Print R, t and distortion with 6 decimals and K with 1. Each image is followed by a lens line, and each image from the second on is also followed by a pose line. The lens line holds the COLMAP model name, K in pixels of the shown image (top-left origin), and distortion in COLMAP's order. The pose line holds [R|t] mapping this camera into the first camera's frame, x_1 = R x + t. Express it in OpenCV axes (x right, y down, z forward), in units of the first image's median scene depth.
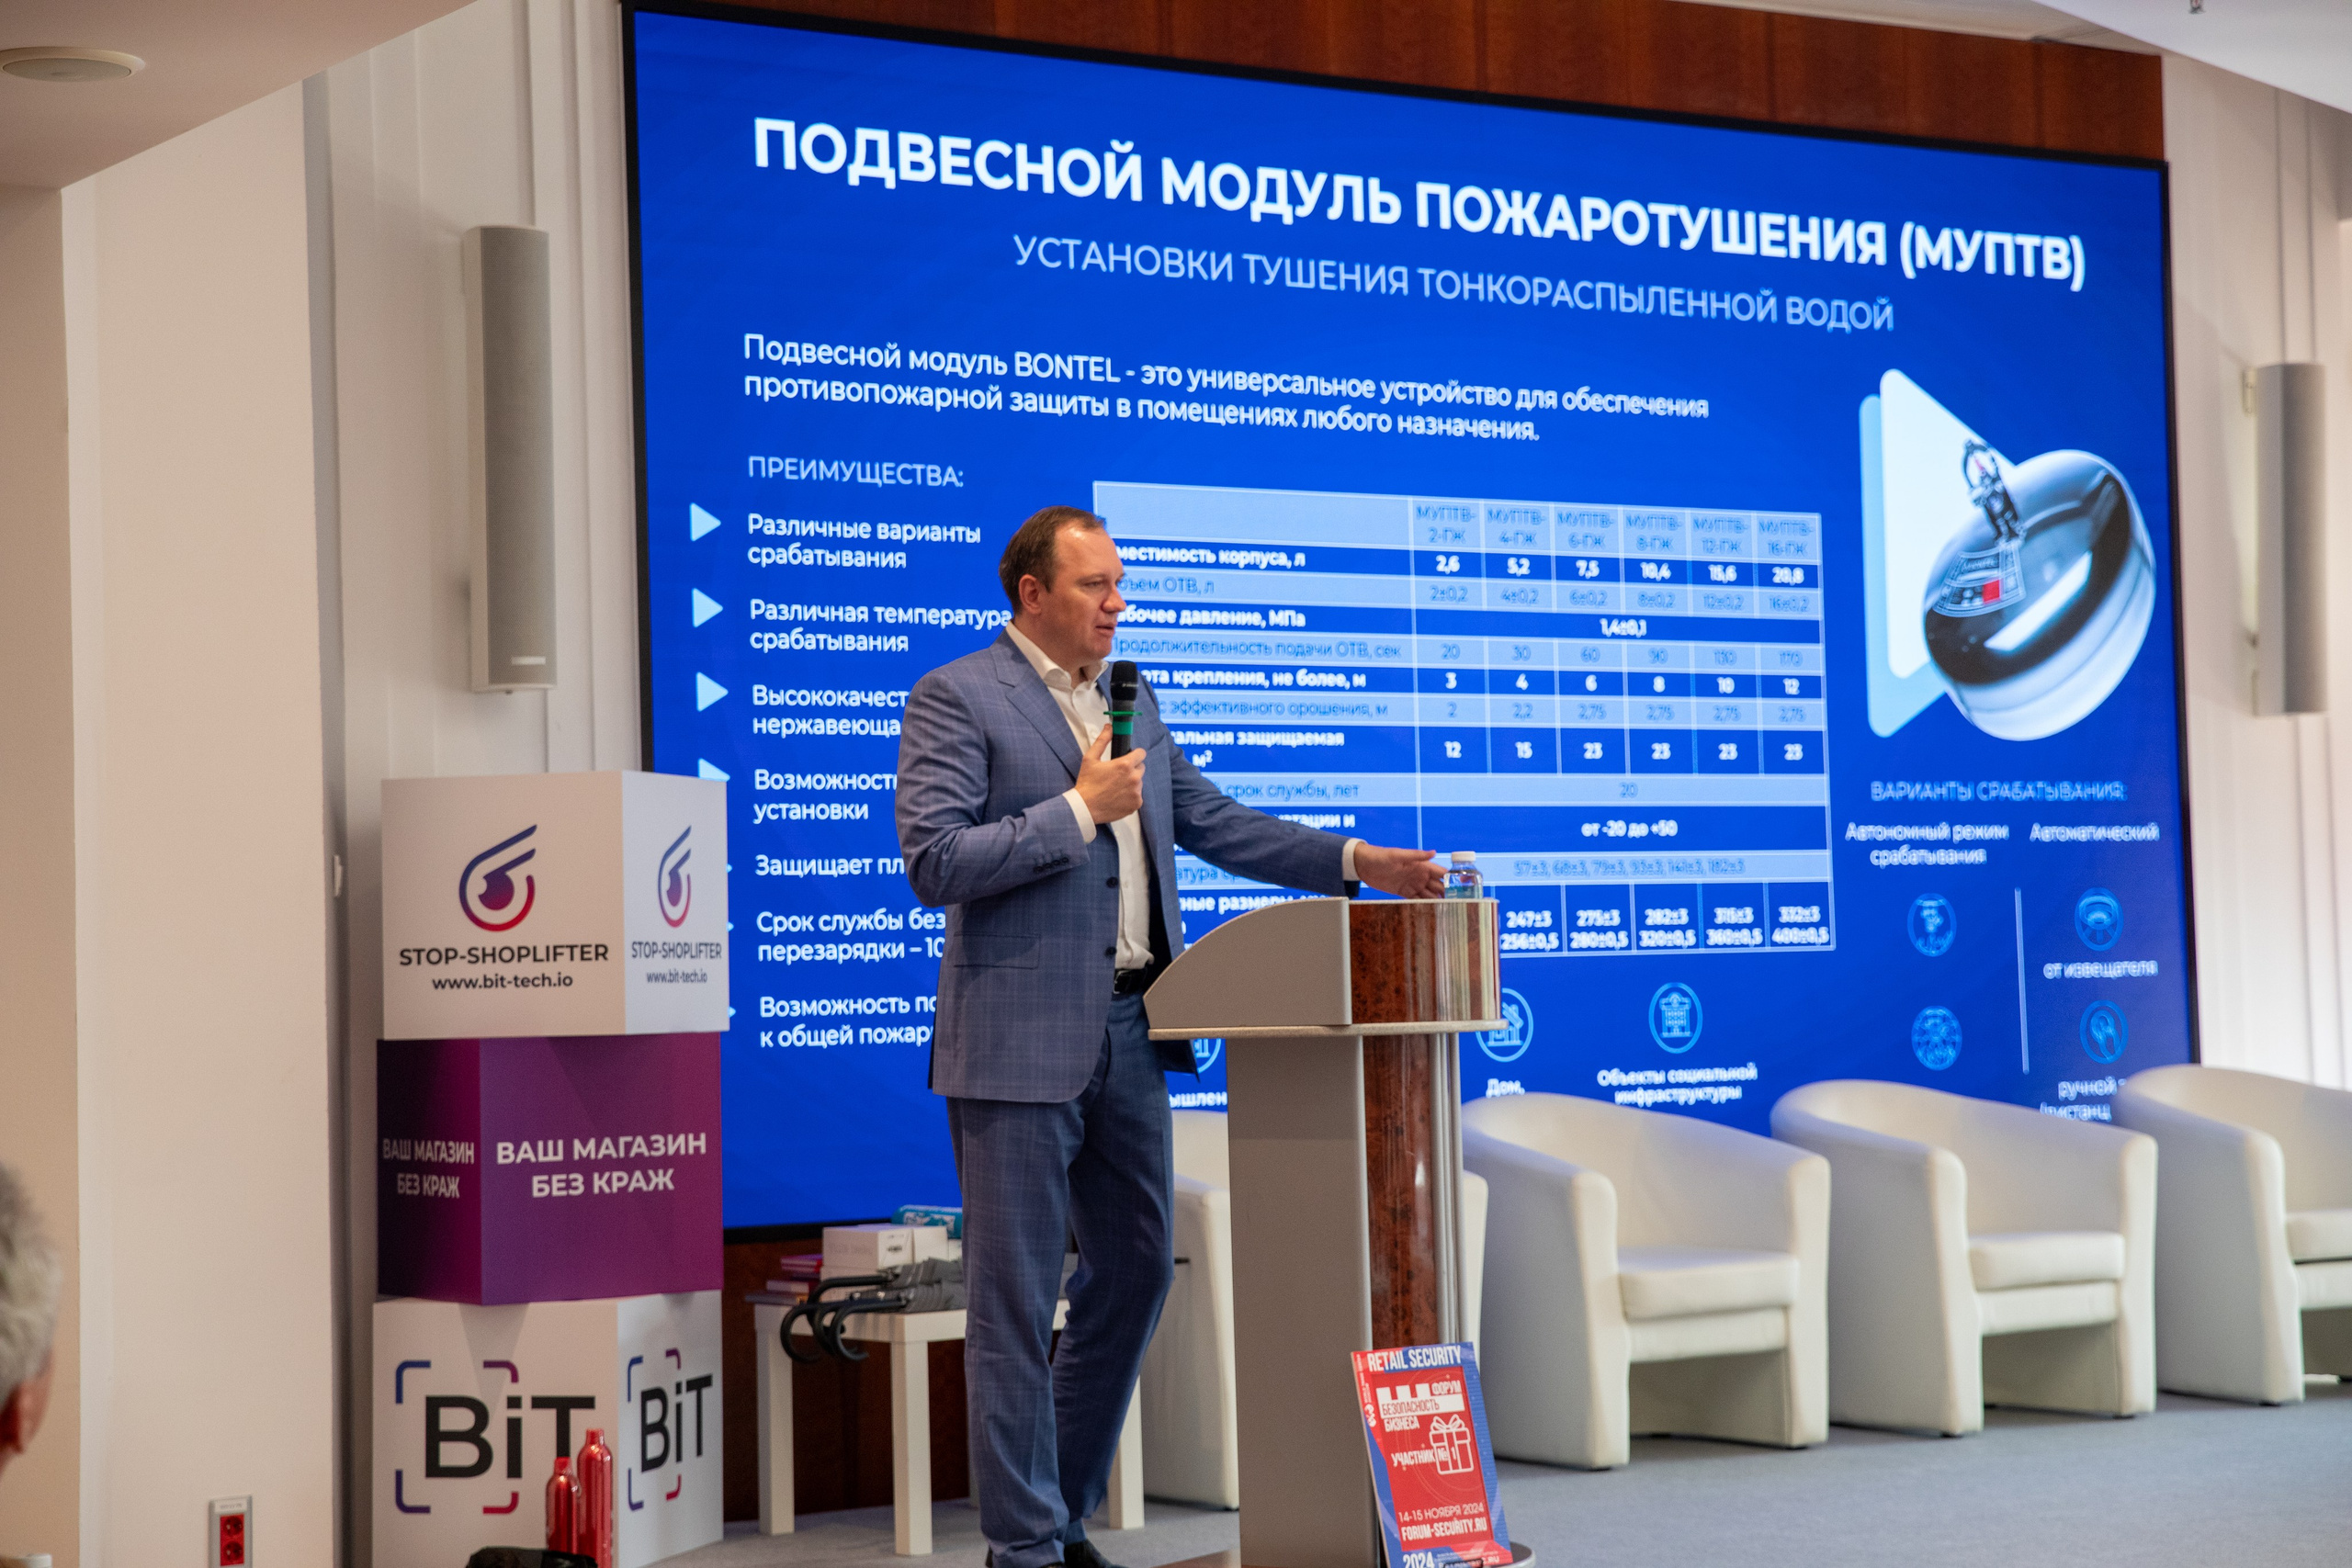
lens RADIAL K [[4370.1, 0, 1176.0], [0, 4370.1, 784.0], [0, 0, 1]] dist [0.214214, 0.046228]
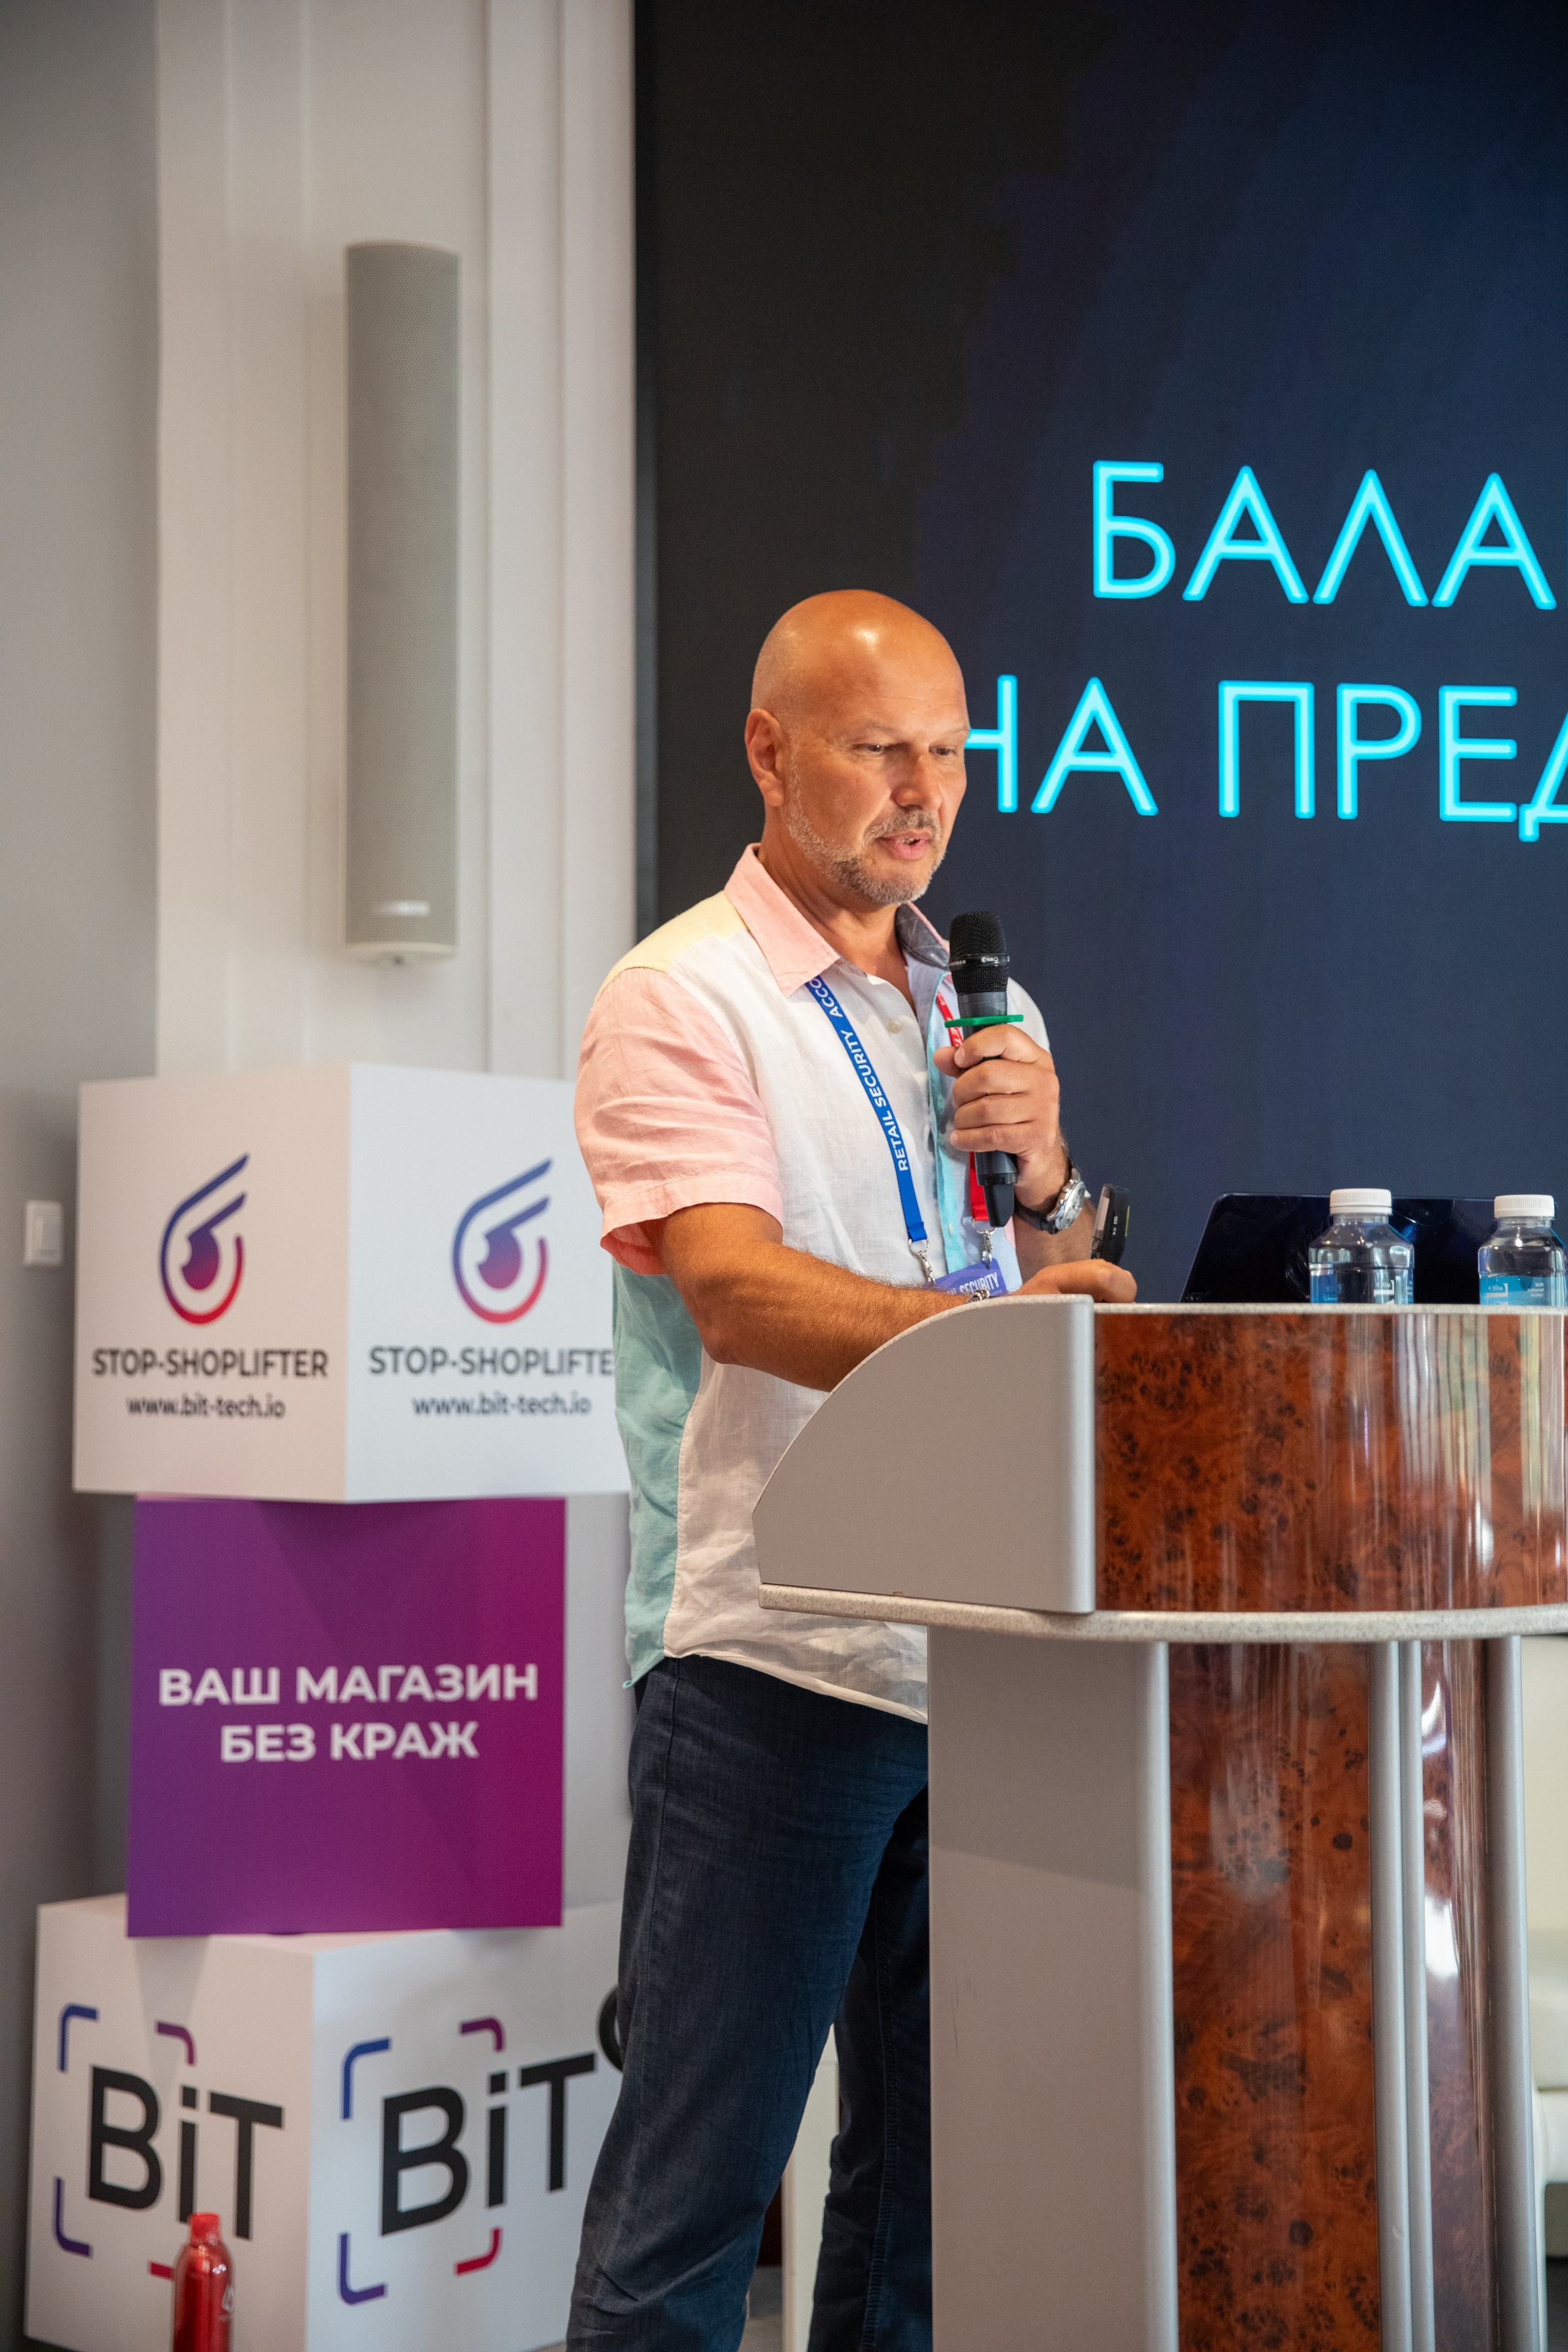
lens RADIAL K [[3428.3, 0, 778.0], [0, 3428.3, 1190.5], [0, 0, 1]] dist [0.110007, 0.048847]
pose [[0.908633, 0.004494, -0.417572, 0.122582], [-0.004109, 0.999990, 0.001821, 0.013255], [0.417576, 0.000061, 0.908642, 0.590311]]
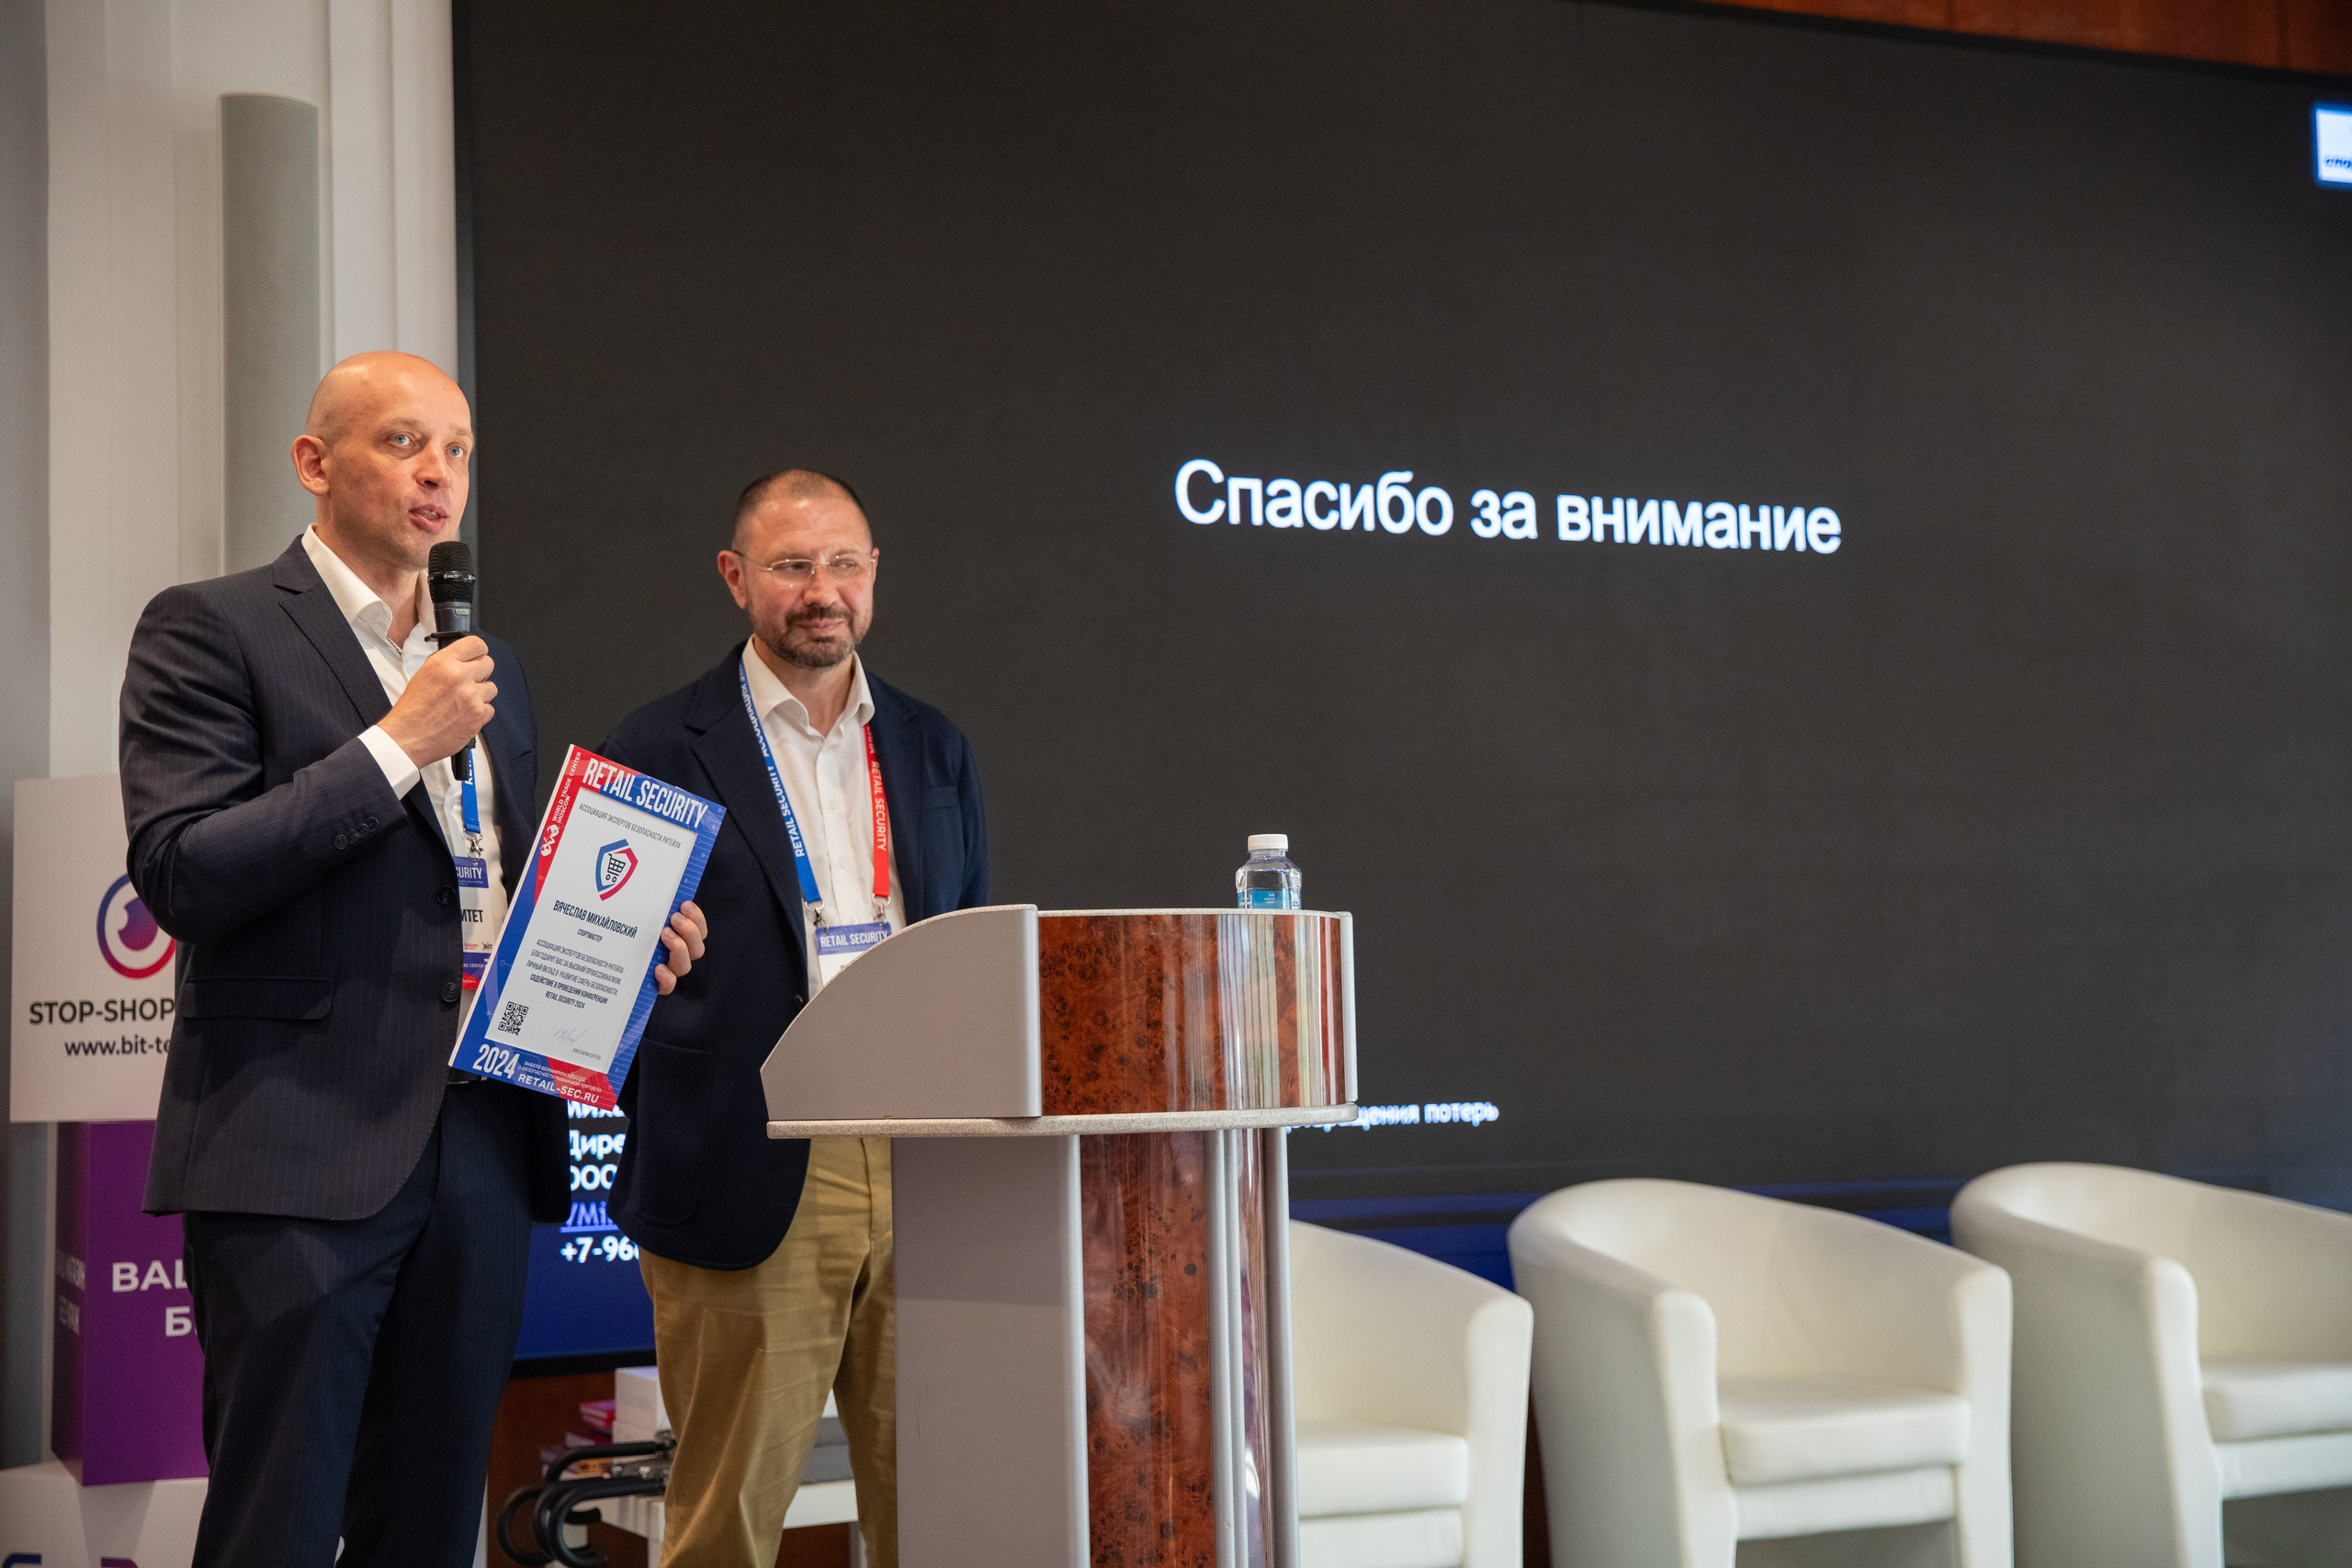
lens RADIAL K [[3199.2, 0, 1170.0], [0, 3199.2, 779.7], [0, 0, 1]] dist [0.101158, 0.009578]
pose [[0.987814, -0.013177, -0.155081, 0.106533], [0.007578, 0.999300, -0.036640, 0.021035], [0.155456, 0.035018, 0.987222, 0.477339]]
